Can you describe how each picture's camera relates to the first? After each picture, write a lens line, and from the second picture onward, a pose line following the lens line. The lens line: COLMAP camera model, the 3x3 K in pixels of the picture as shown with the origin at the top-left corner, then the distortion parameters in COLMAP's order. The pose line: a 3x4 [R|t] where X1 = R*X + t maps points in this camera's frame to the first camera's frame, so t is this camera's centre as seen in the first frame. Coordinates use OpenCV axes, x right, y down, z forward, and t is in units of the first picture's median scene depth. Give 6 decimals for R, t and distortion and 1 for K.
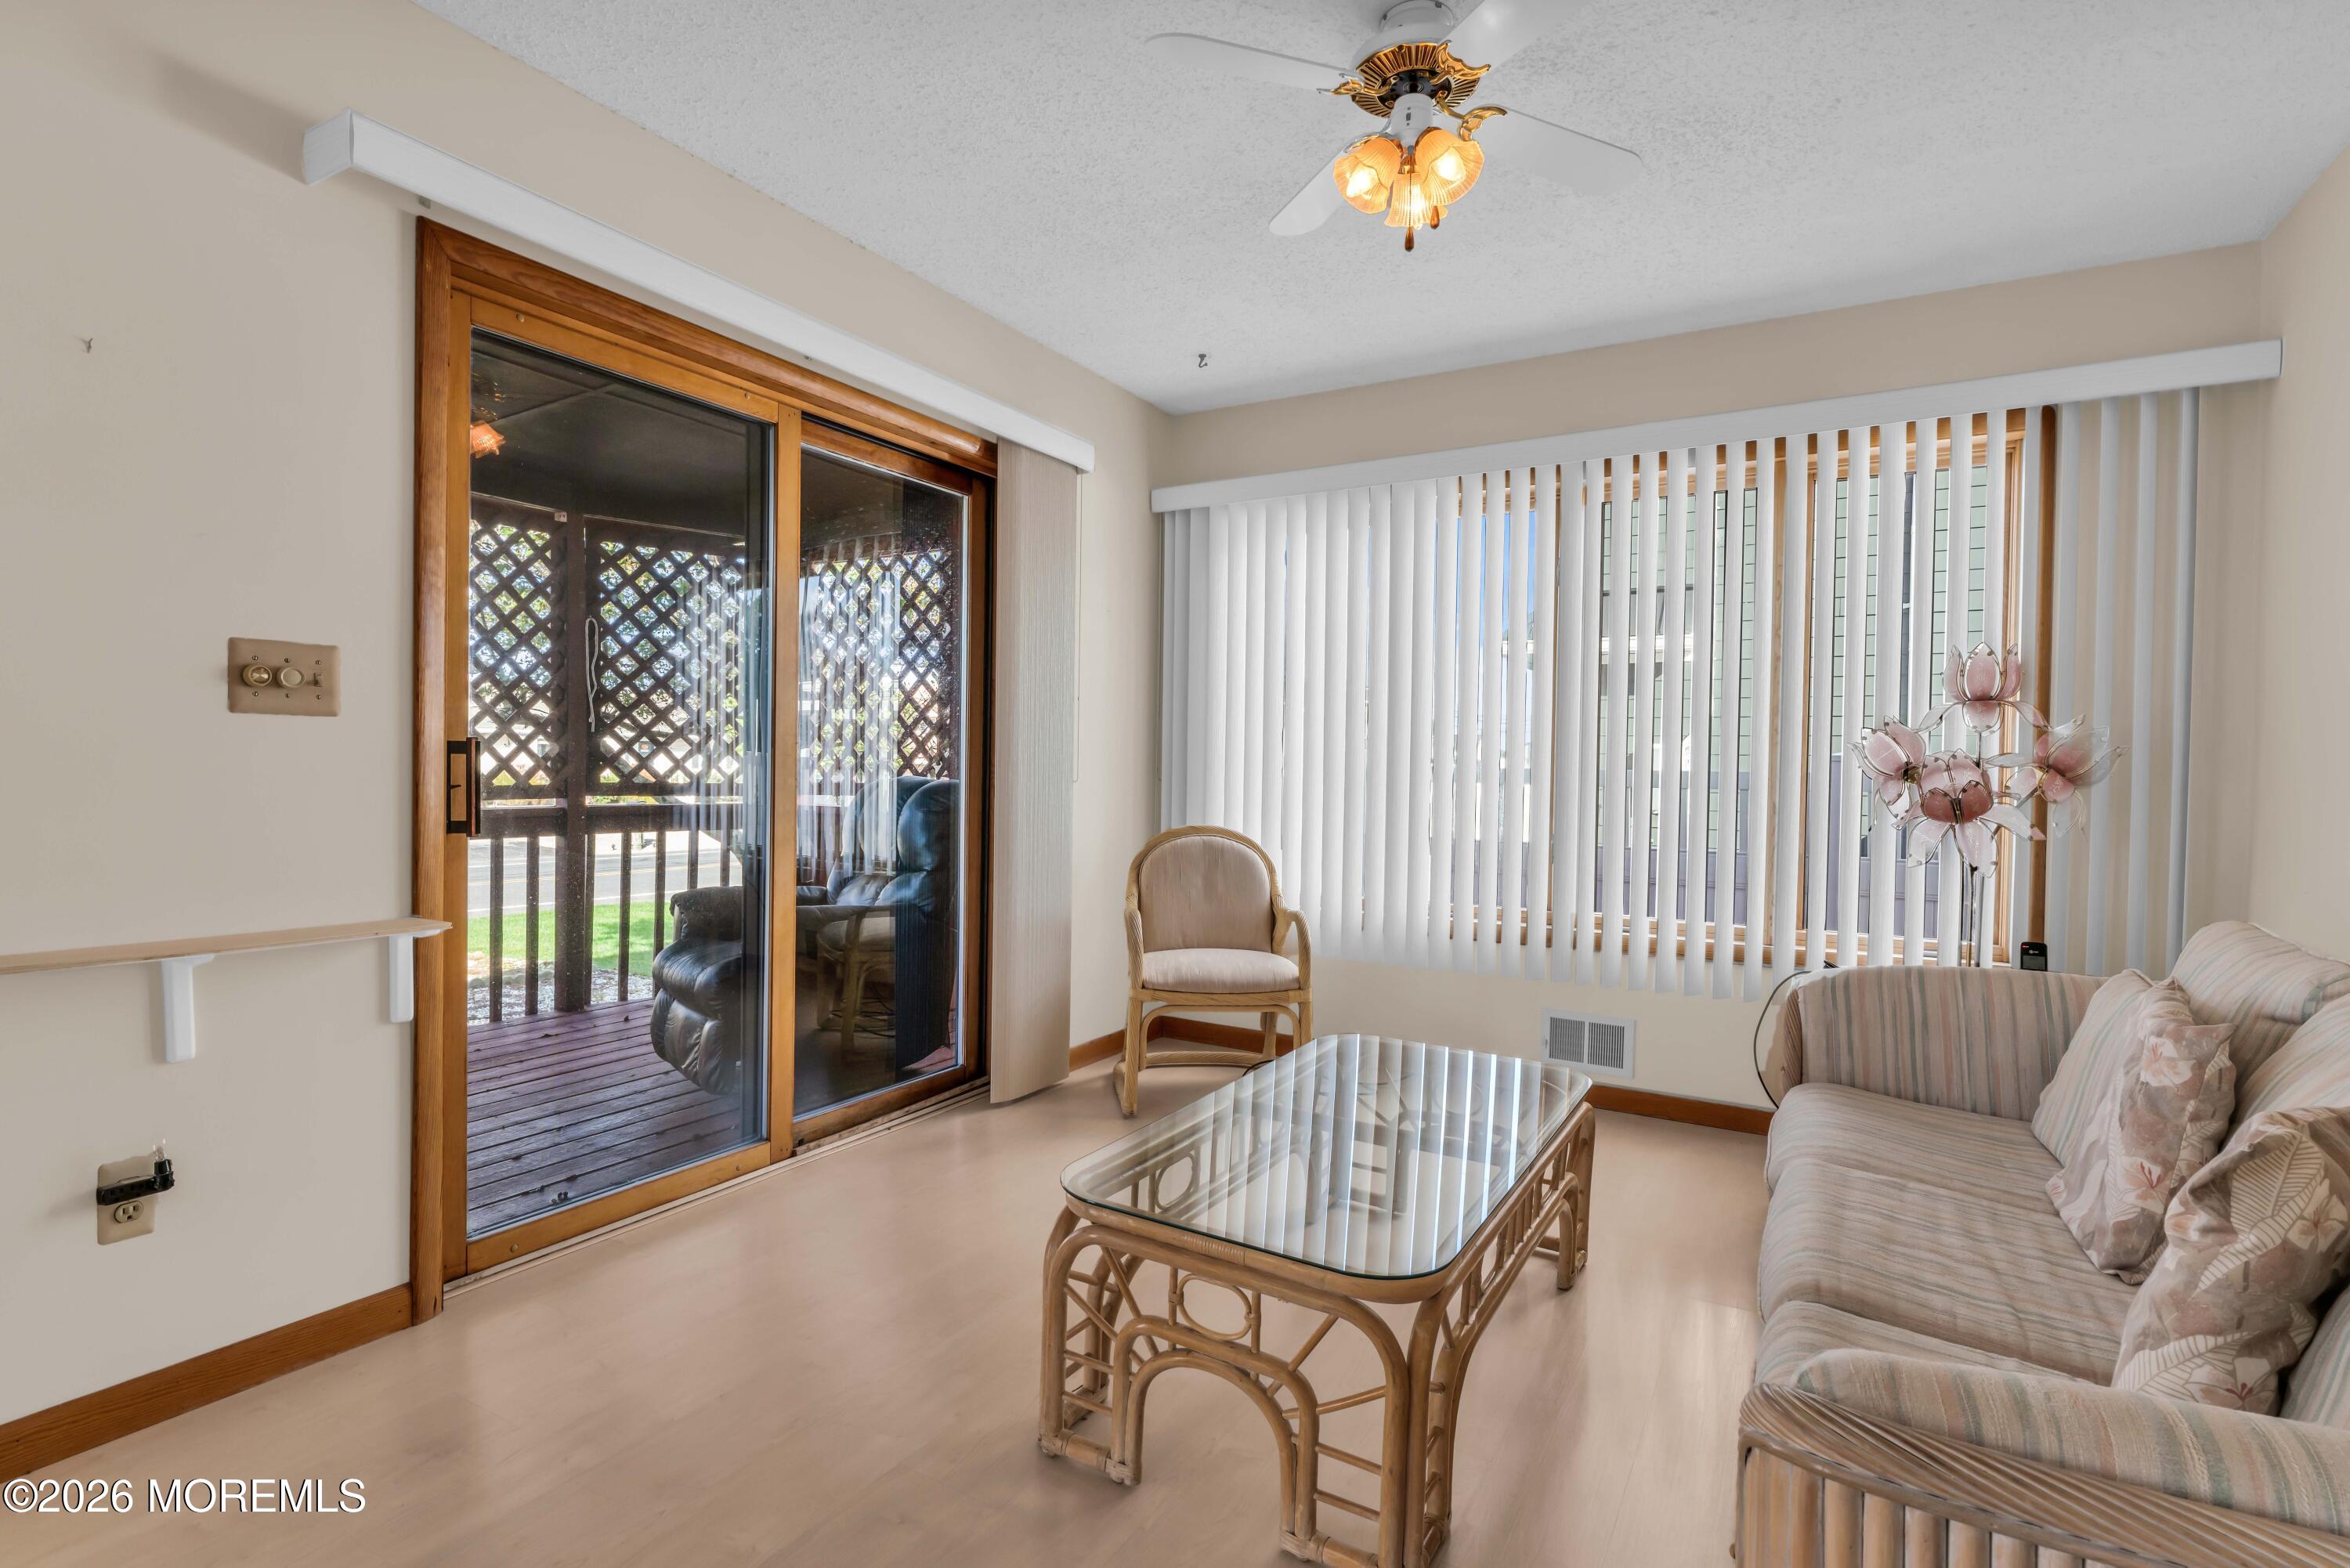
lens RADIAL K [[1164.3, 0, 1184.5], [0, 1164.3, 792.1], [0, 0, 1]] dist [0.001820, 0.000105]
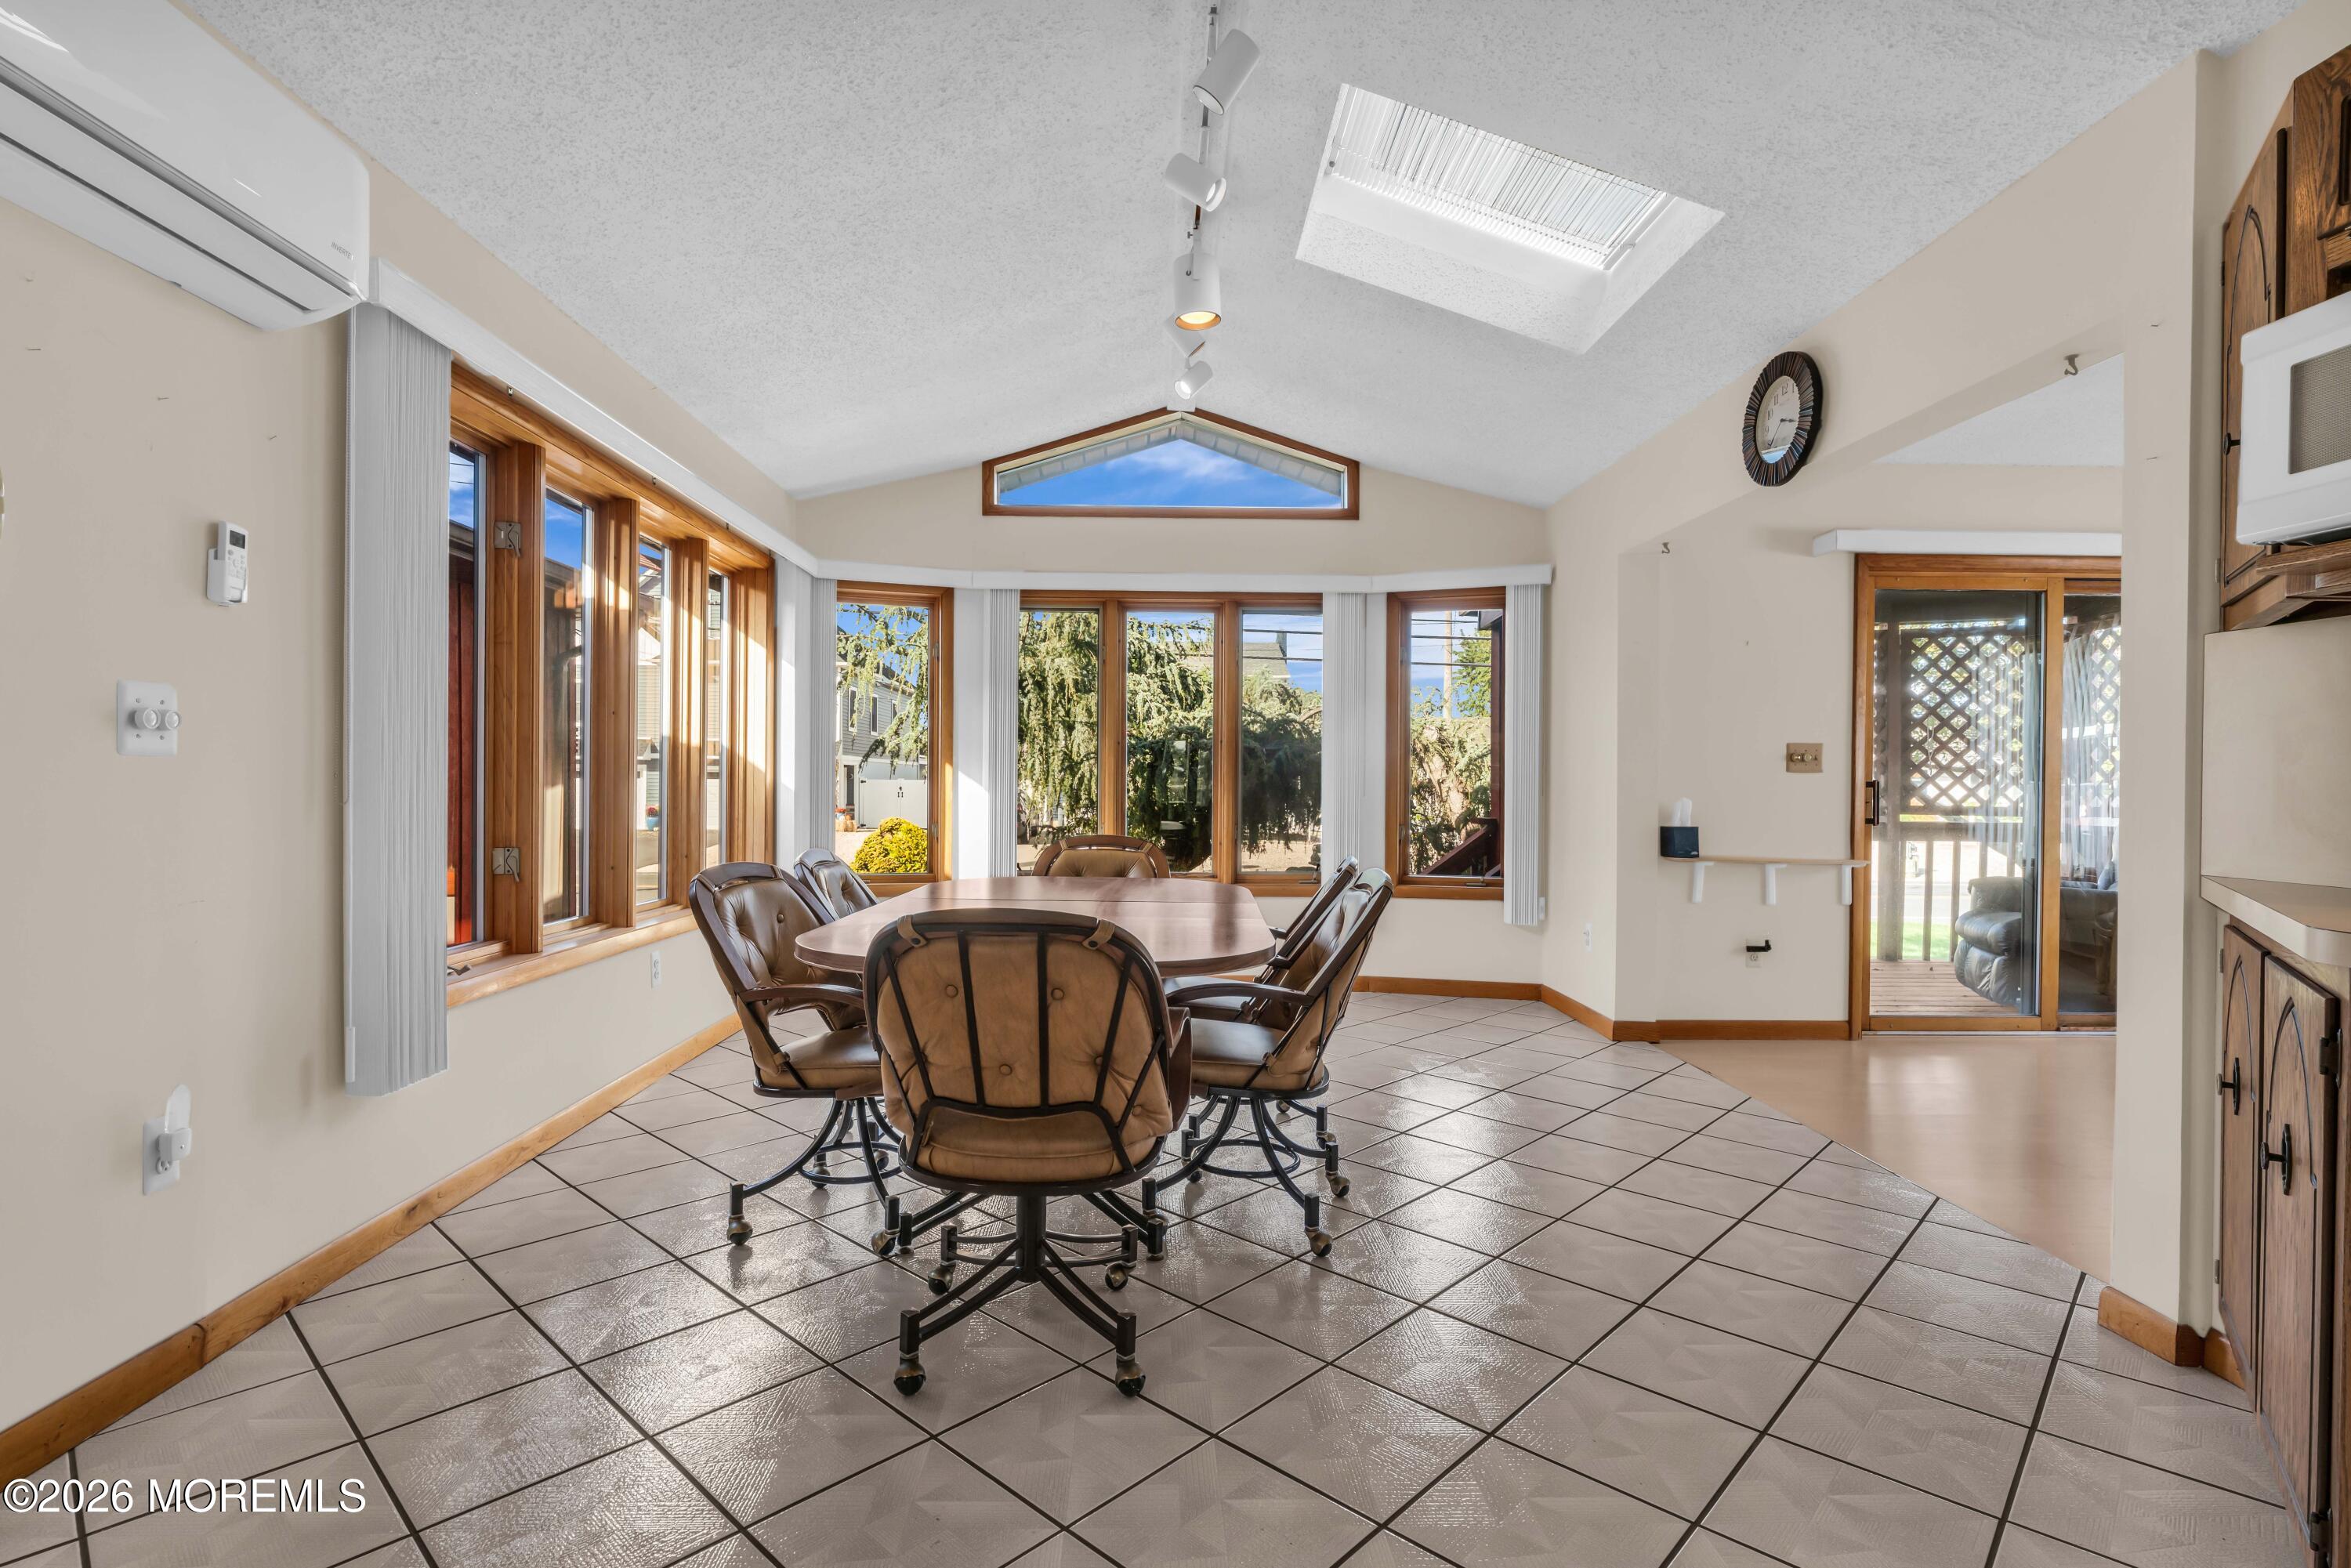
lens RADIAL K [[1123.8, 0, 1169.9], [0, 1123.8, 787.1], [0, 0, 1]] dist [-0.003817, -0.000599]
pose [[0.523802, -0.006094, -0.851818, 0.211696], [-0.019214, 0.999635, -0.018967, 0.013657], [0.851623, 0.026302, 0.523494, -0.534740]]
